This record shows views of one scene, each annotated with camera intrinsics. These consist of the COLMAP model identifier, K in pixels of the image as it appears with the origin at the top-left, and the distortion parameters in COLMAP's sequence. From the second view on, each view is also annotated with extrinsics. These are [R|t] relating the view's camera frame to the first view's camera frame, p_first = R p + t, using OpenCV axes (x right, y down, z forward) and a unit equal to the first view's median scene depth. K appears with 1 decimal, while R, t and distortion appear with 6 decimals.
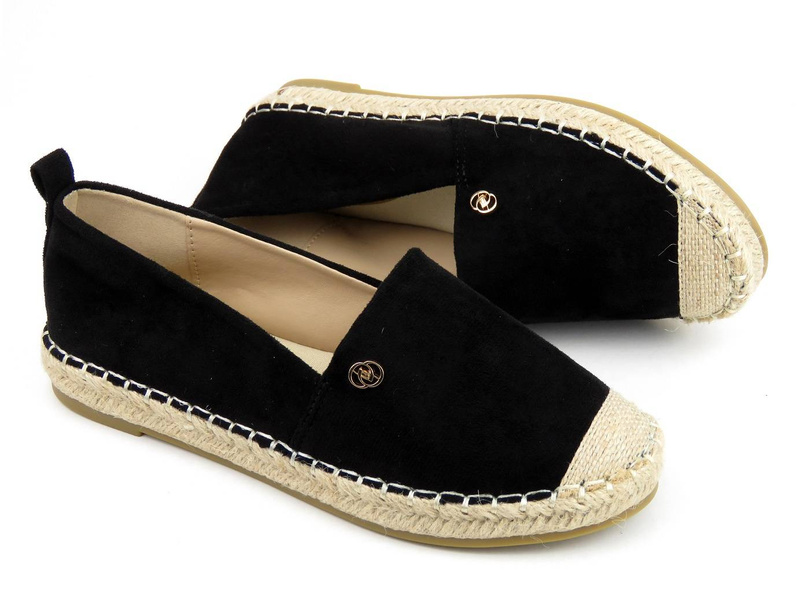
lens RADIAL K [[1838.4, 0, 398.0], [0, 1838.4, 300.5], [0, 0, 1]] dist [-0.113391, 0.000000]
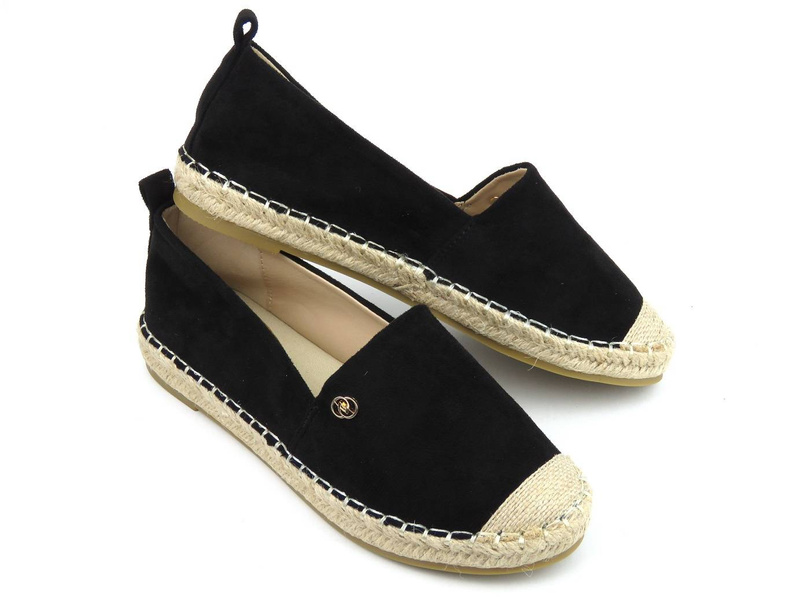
lens RADIAL K [[1668.2, 0, 394.5], [0, 1668.2, 303.8], [0, 0, 1]] dist [-0.085927, 0.000000]
pose [[0.956862, 0.177181, -0.230263, 0.244414], [-0.160709, 0.983019, 0.088575, -0.123760], [0.242047, -0.047748, 0.969089, -0.048856]]
